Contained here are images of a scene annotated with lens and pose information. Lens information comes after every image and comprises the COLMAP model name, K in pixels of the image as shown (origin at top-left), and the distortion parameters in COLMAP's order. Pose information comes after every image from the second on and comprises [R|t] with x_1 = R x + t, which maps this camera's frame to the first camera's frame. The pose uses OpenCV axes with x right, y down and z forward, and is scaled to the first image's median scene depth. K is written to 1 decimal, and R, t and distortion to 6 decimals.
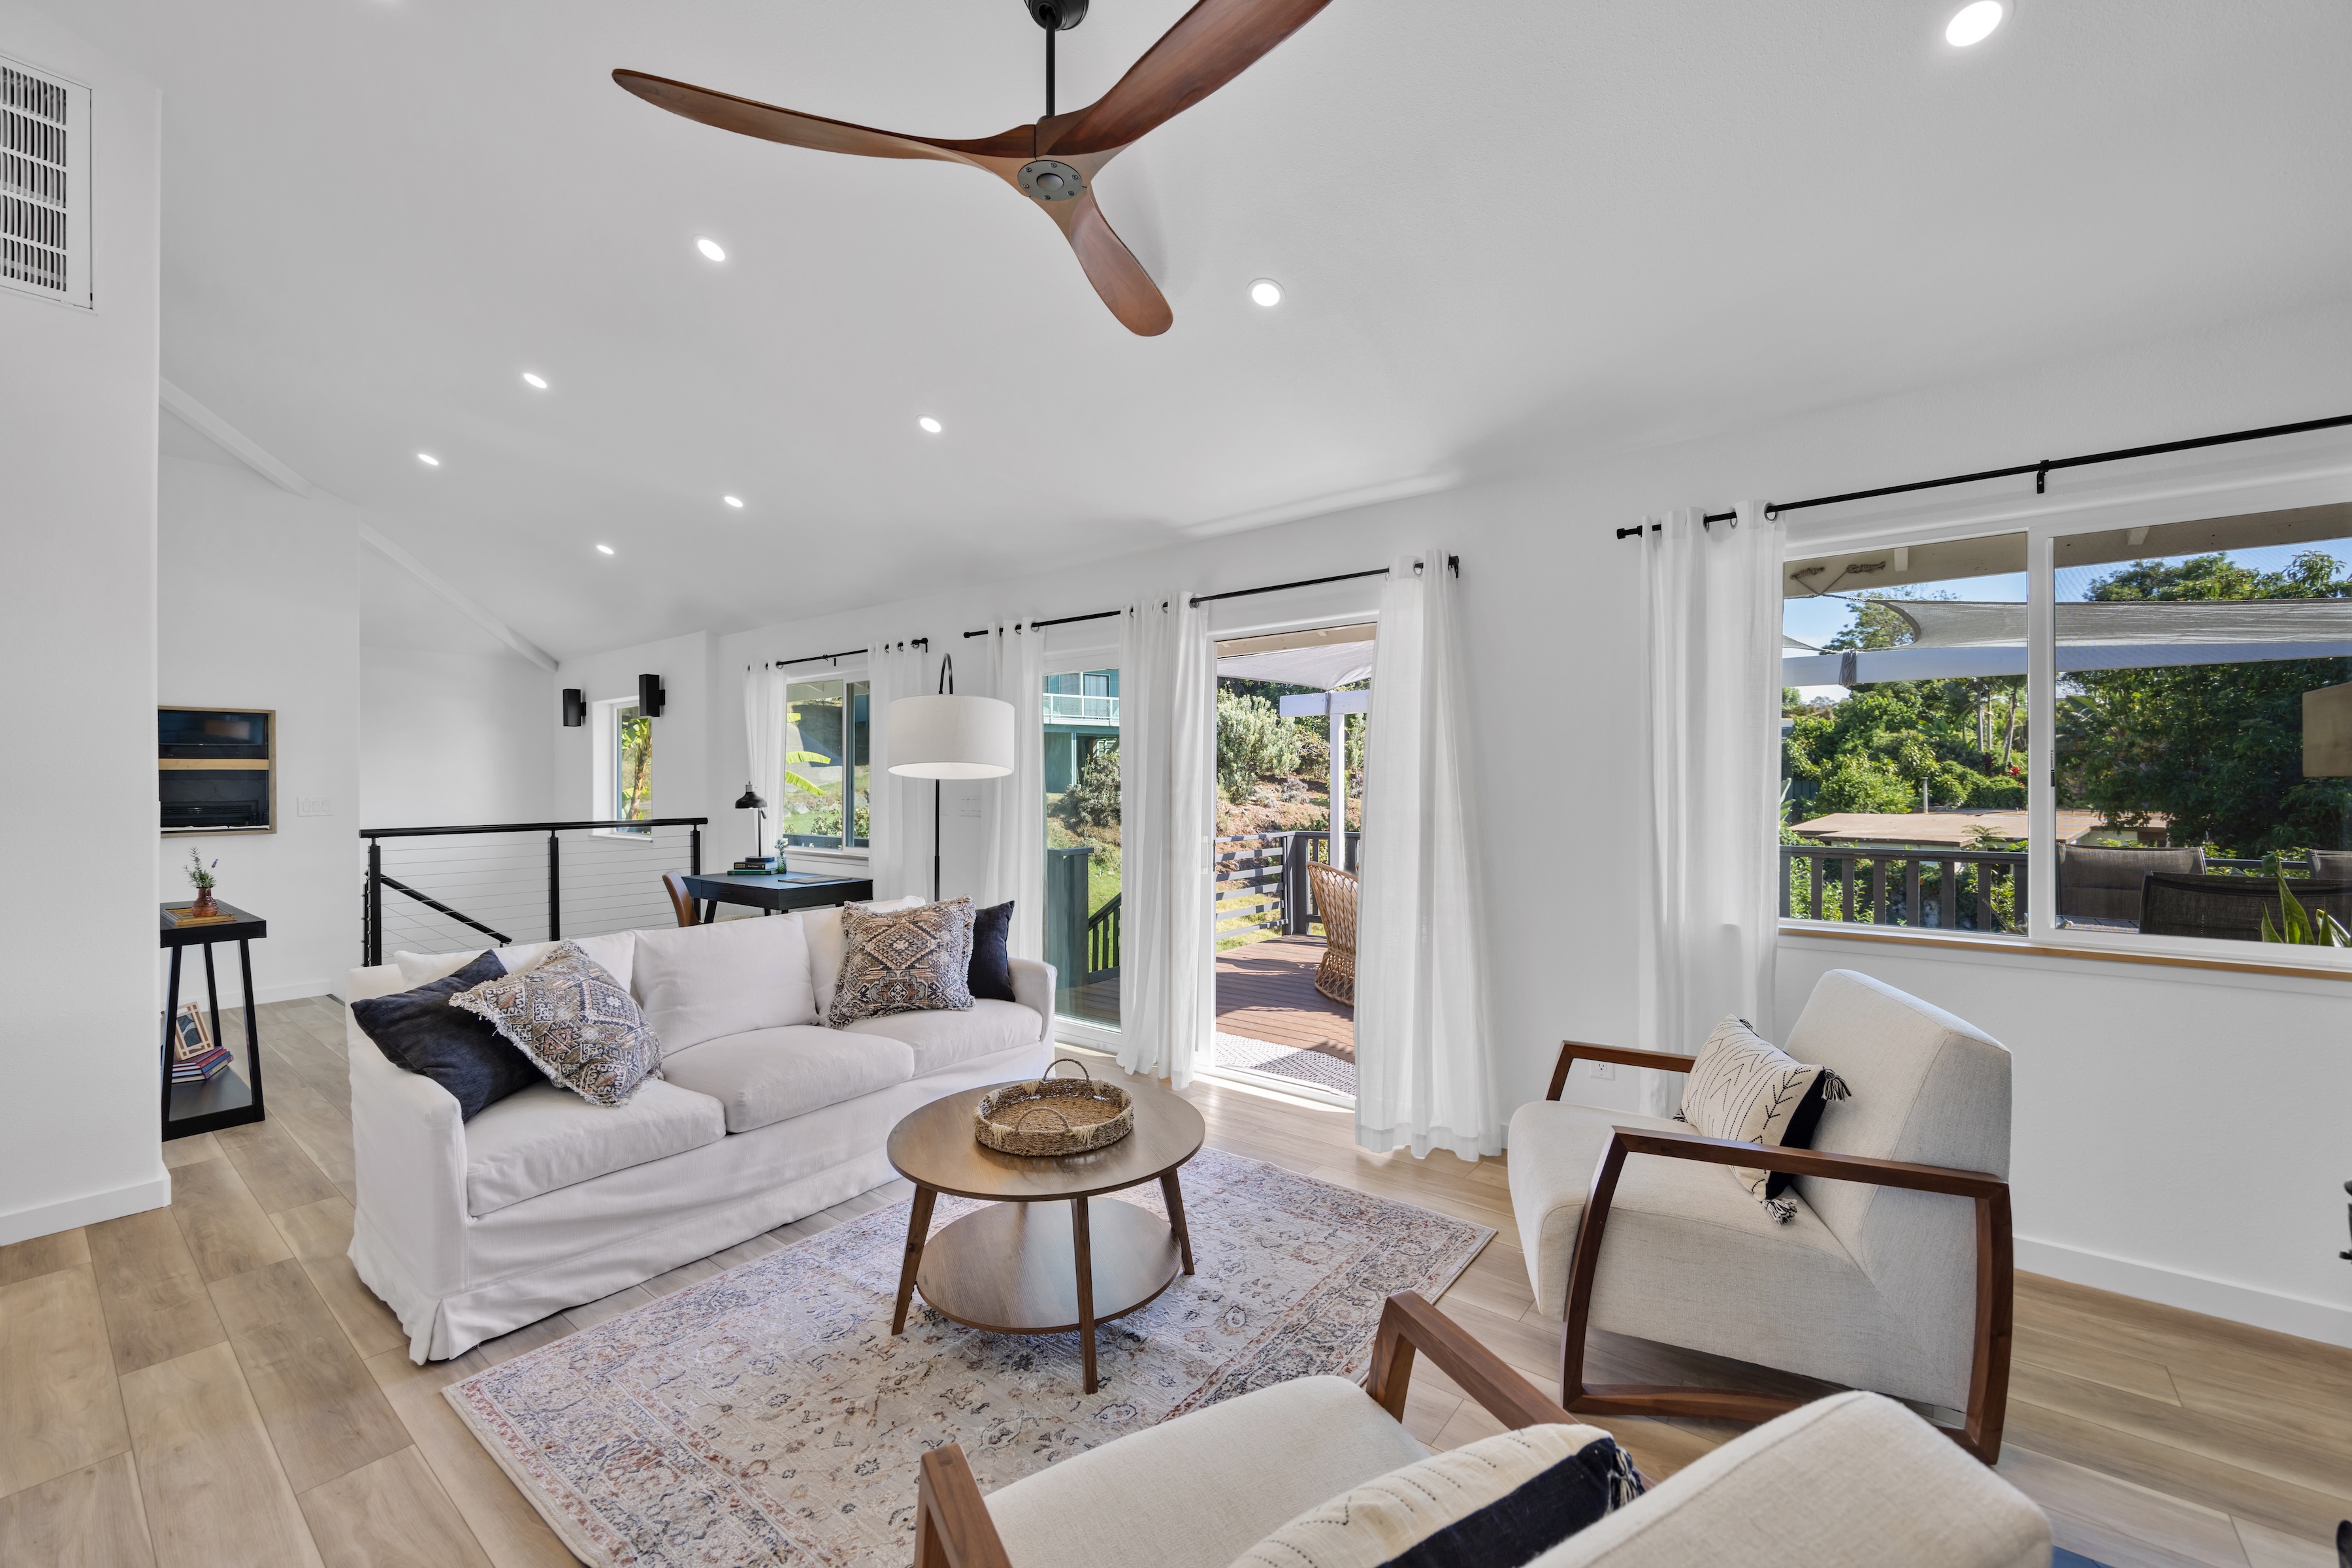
lens RADIAL K [[939.0, 0, 1171.9], [0, 939.0, 783.8], [0, 0, 1]] dist [-0.003180, -0.000135]
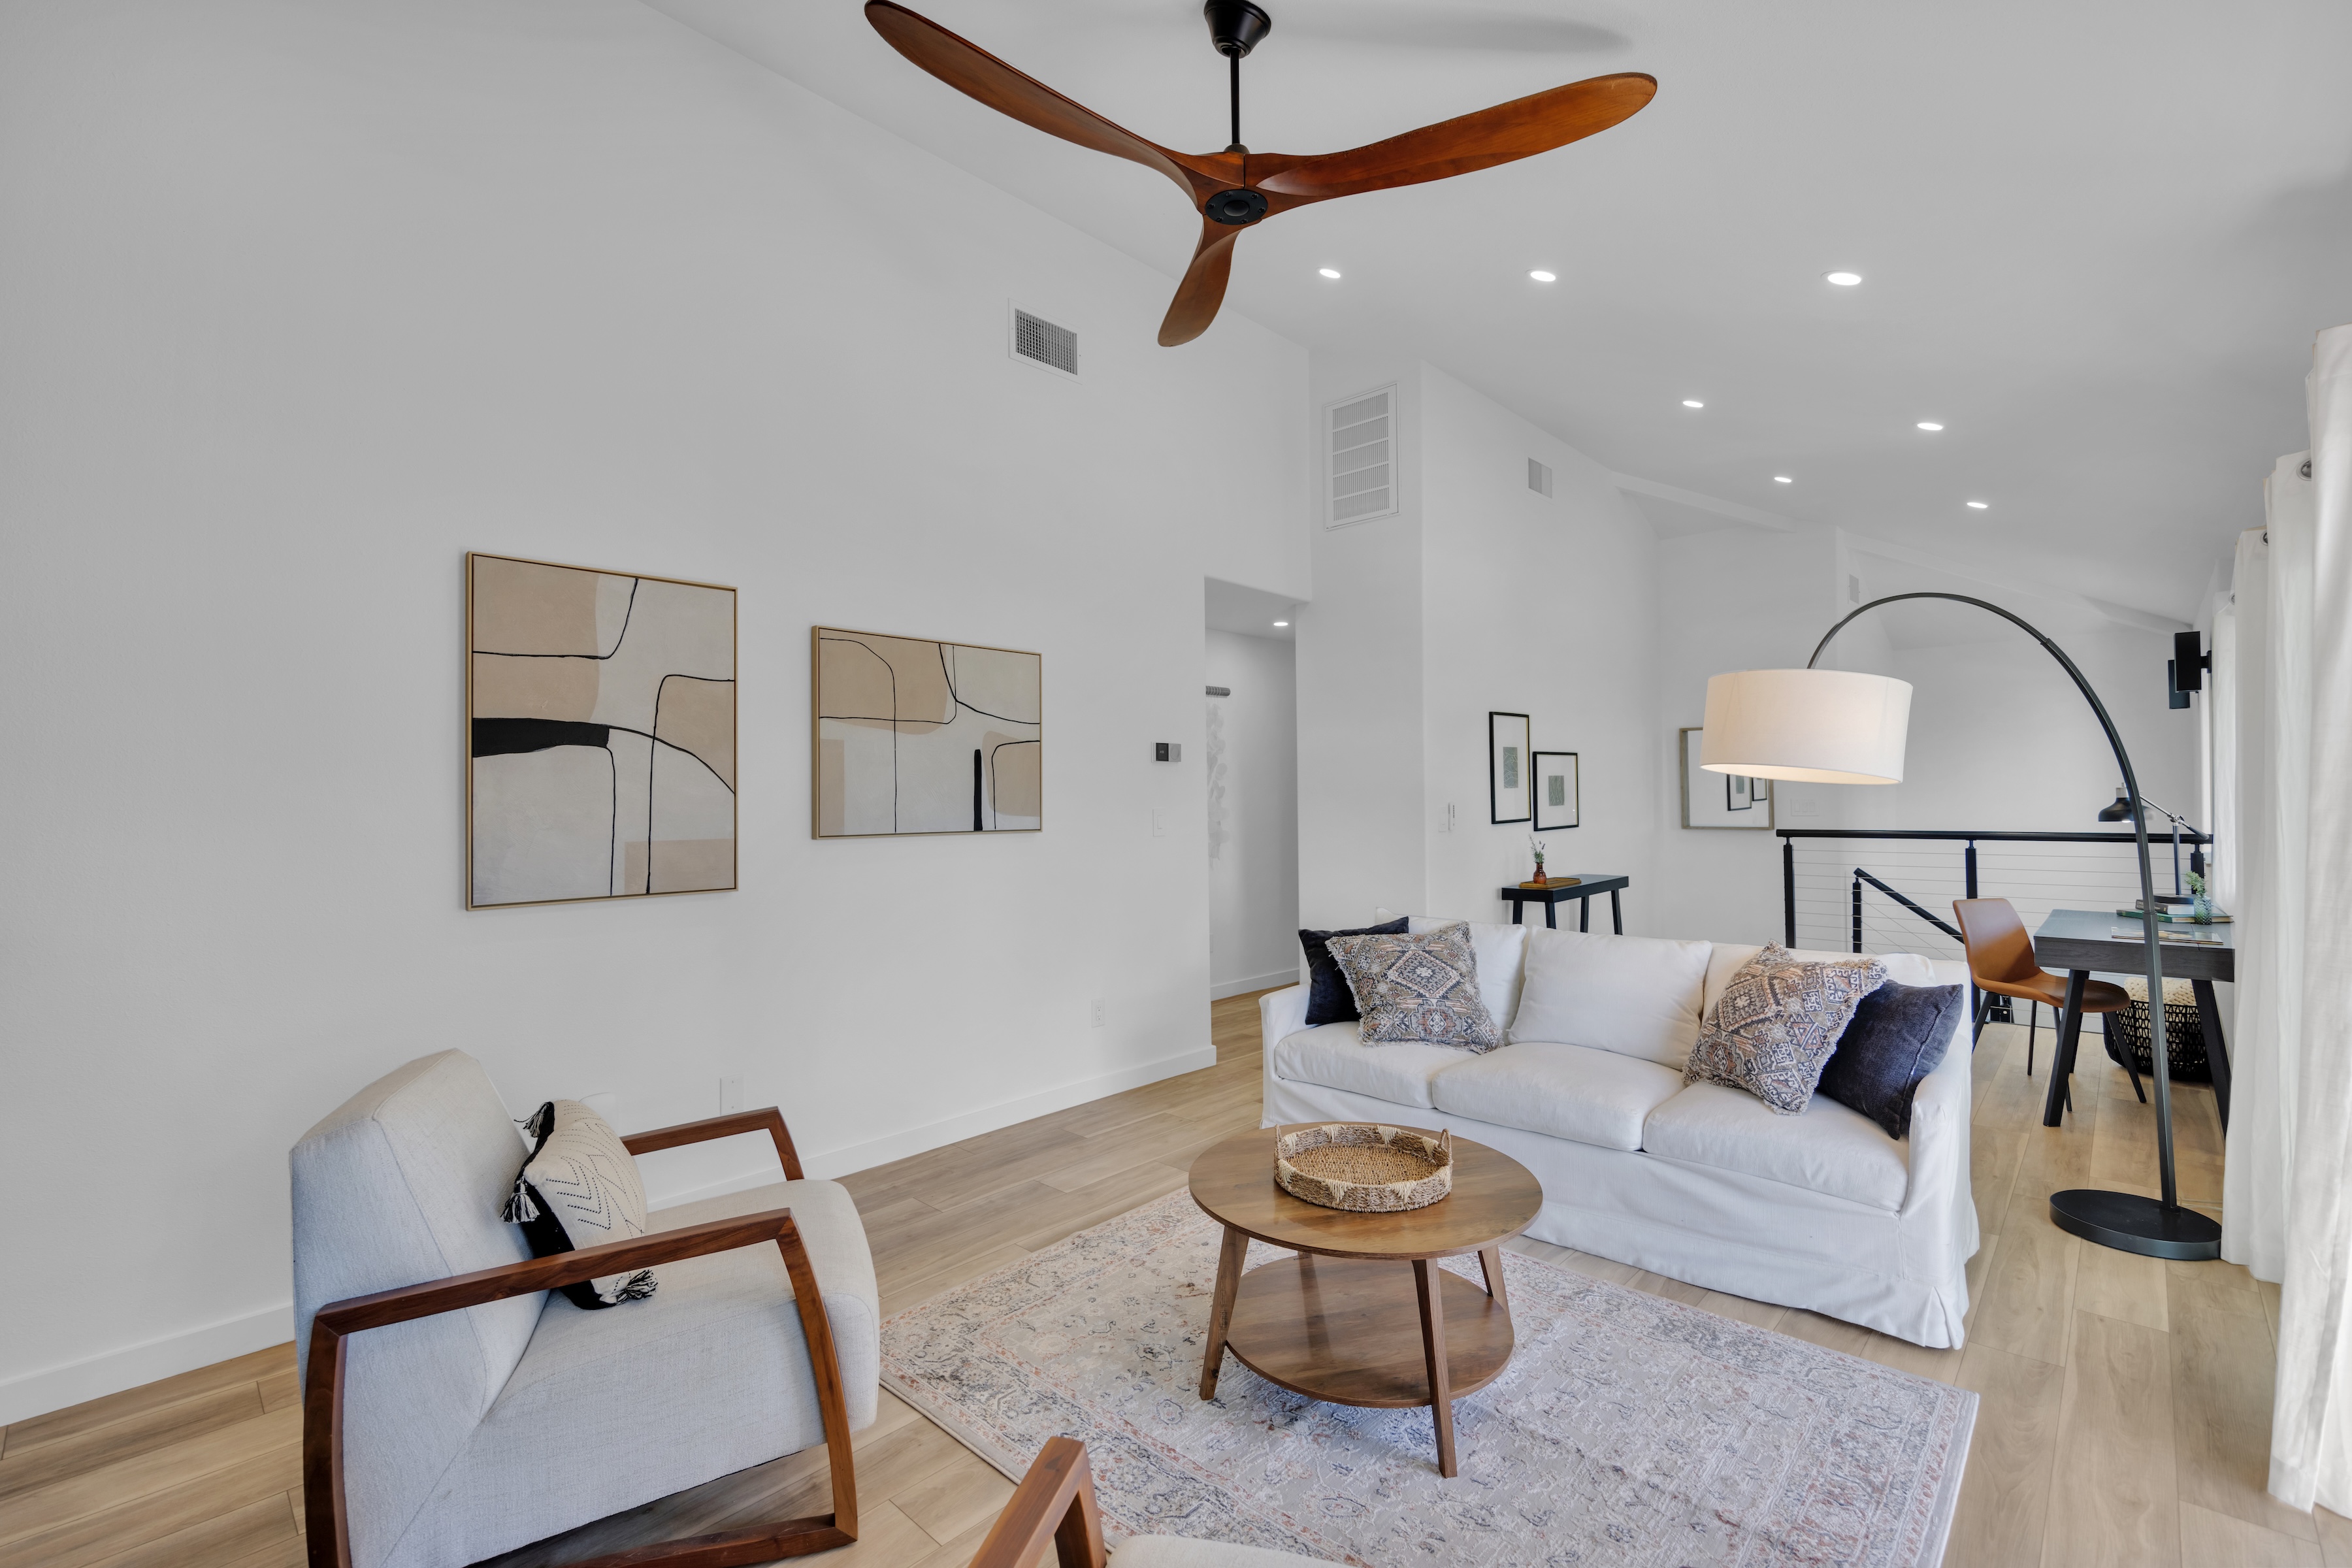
lens RADIAL K [[1013.6, 0, 1182.2], [0, 1013.6, 790.3], [0, 0, 1]] dist [-0.010340, -0.000096]
pose [[-0.087924, 0.000551, -0.996127, 0.345740], [0.009448, 0.999955, -0.000281, -0.003234], [0.996082, -0.009436, -0.087925, 0.371804]]
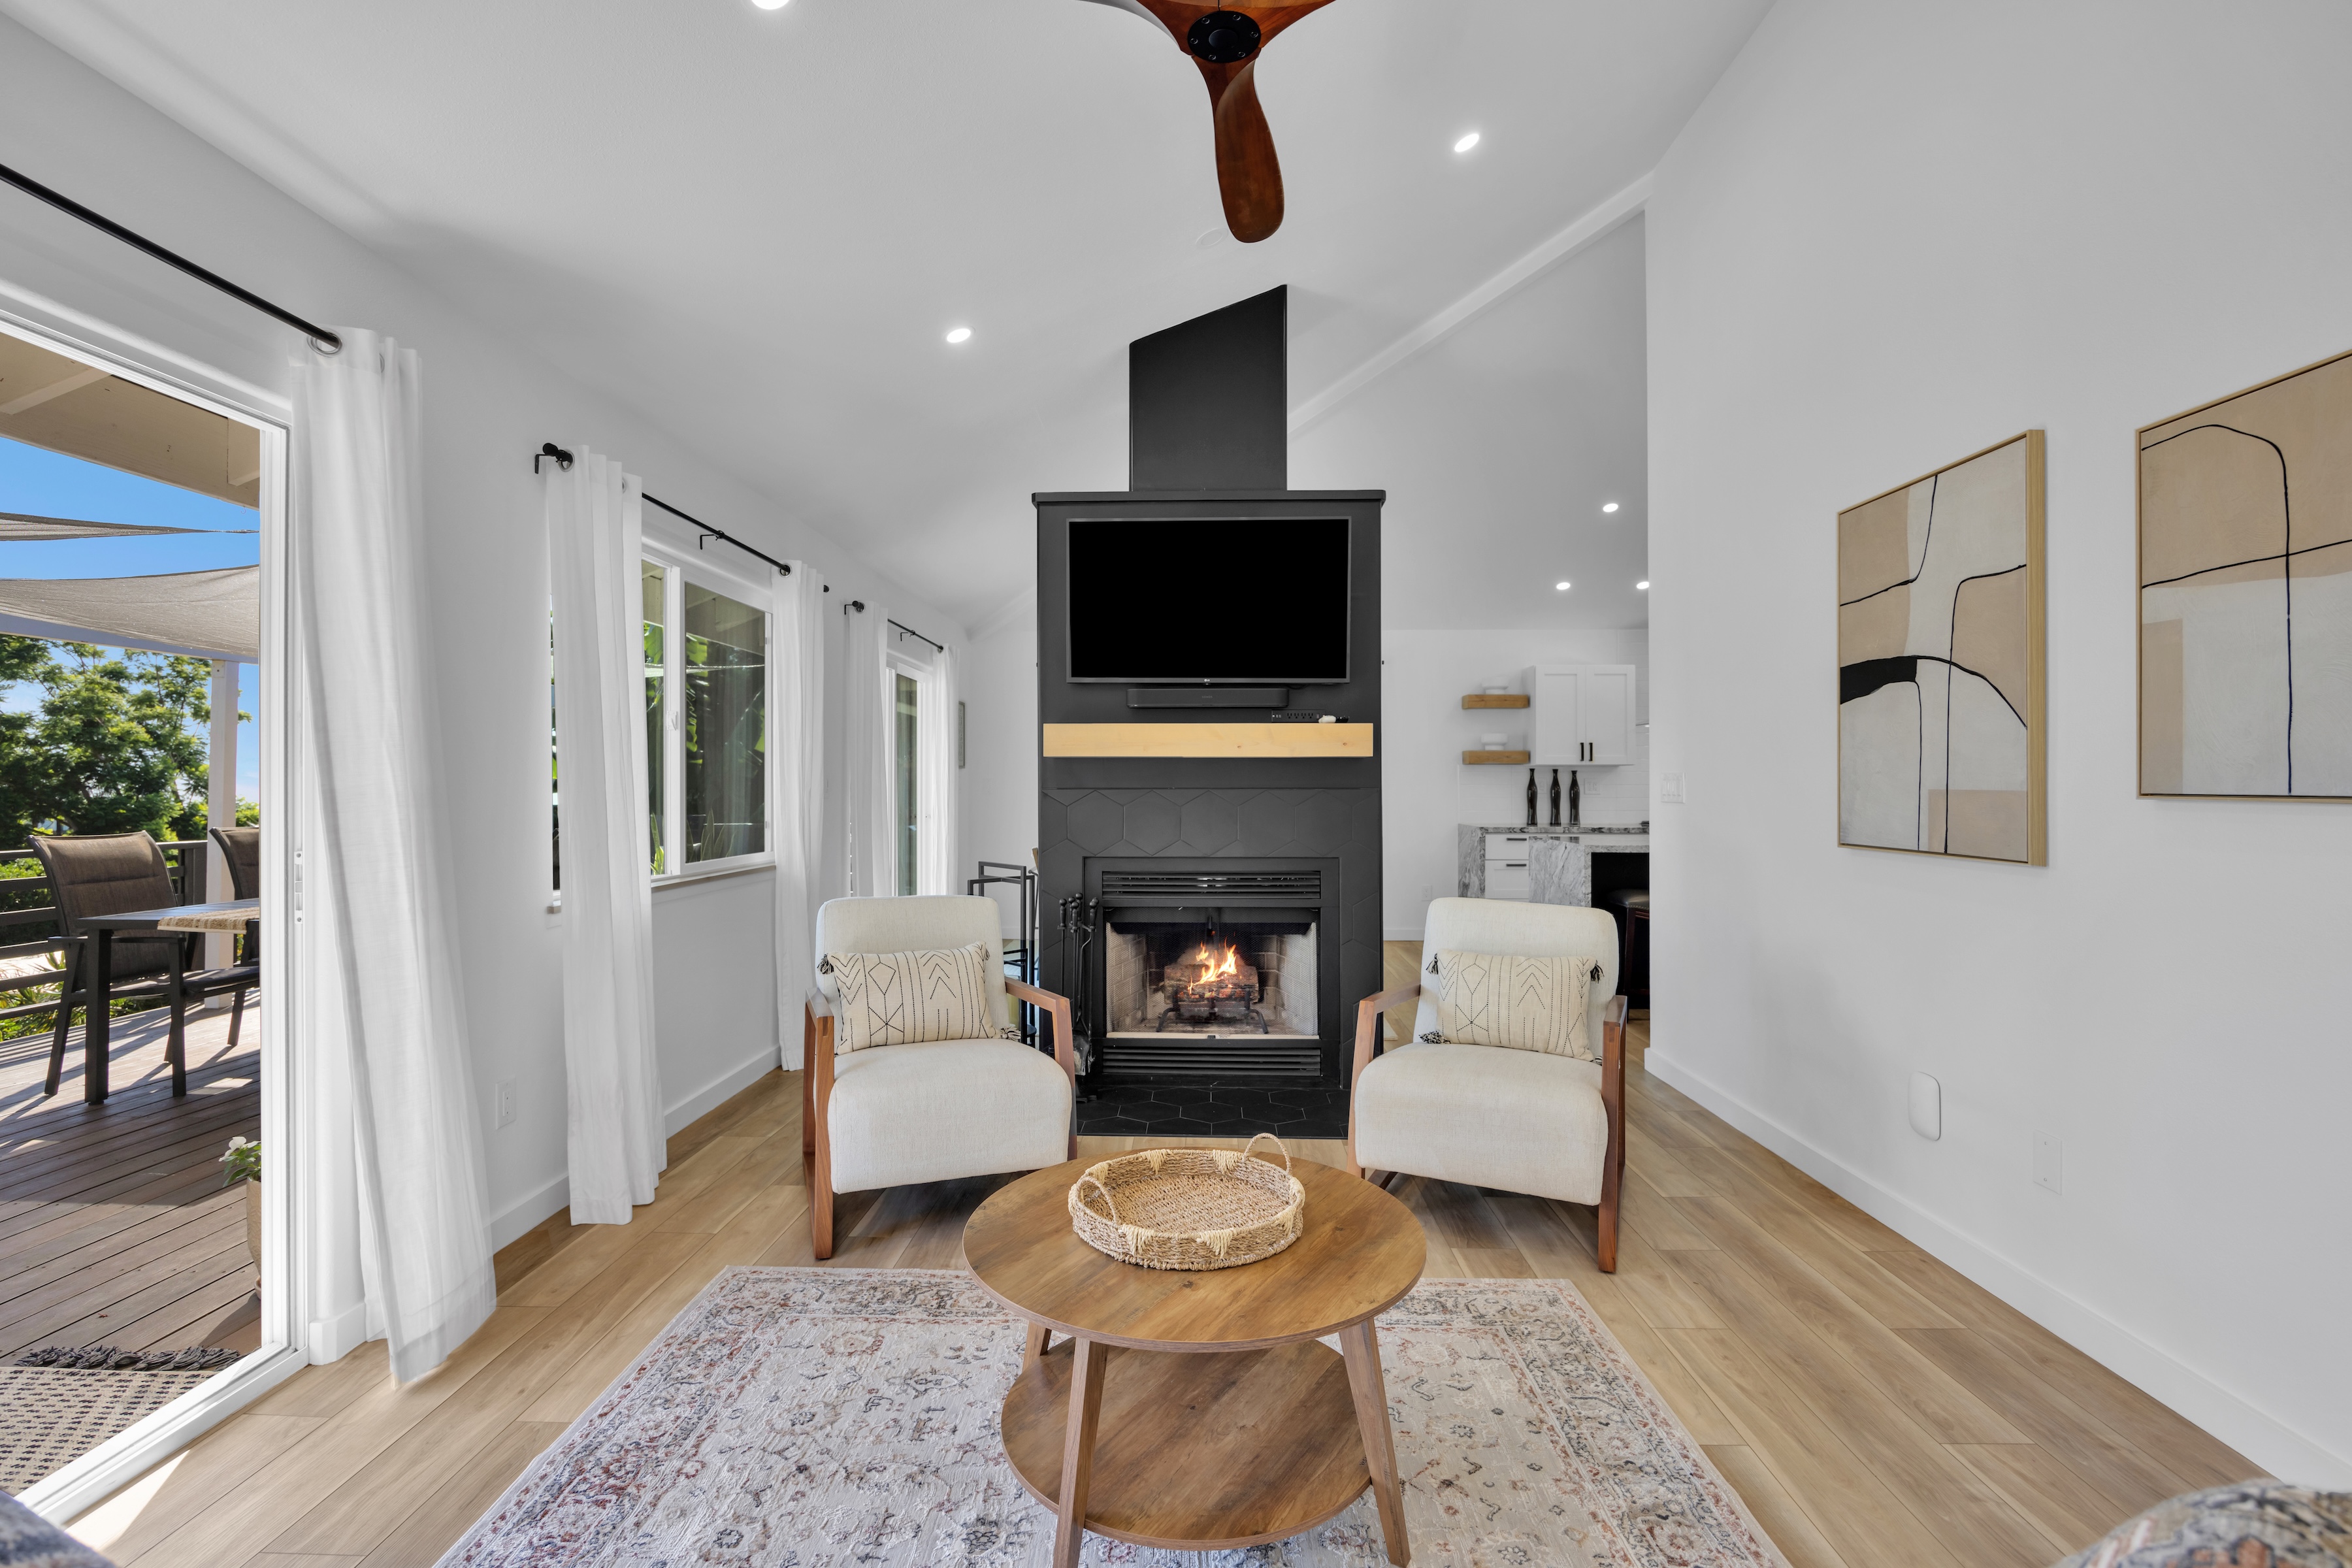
lens RADIAL K [[1062.7, 0, 1173.9], [0, 1062.7, 783.1], [0, 0, 1]] dist [-0.013710, 0.000485]
pose [[-0.601087, 0.004652, 0.799170, -0.315769], [0.003104, 0.999989, -0.003486, 0.018261], [-0.799177, 0.000385, -0.601095, 0.583285]]
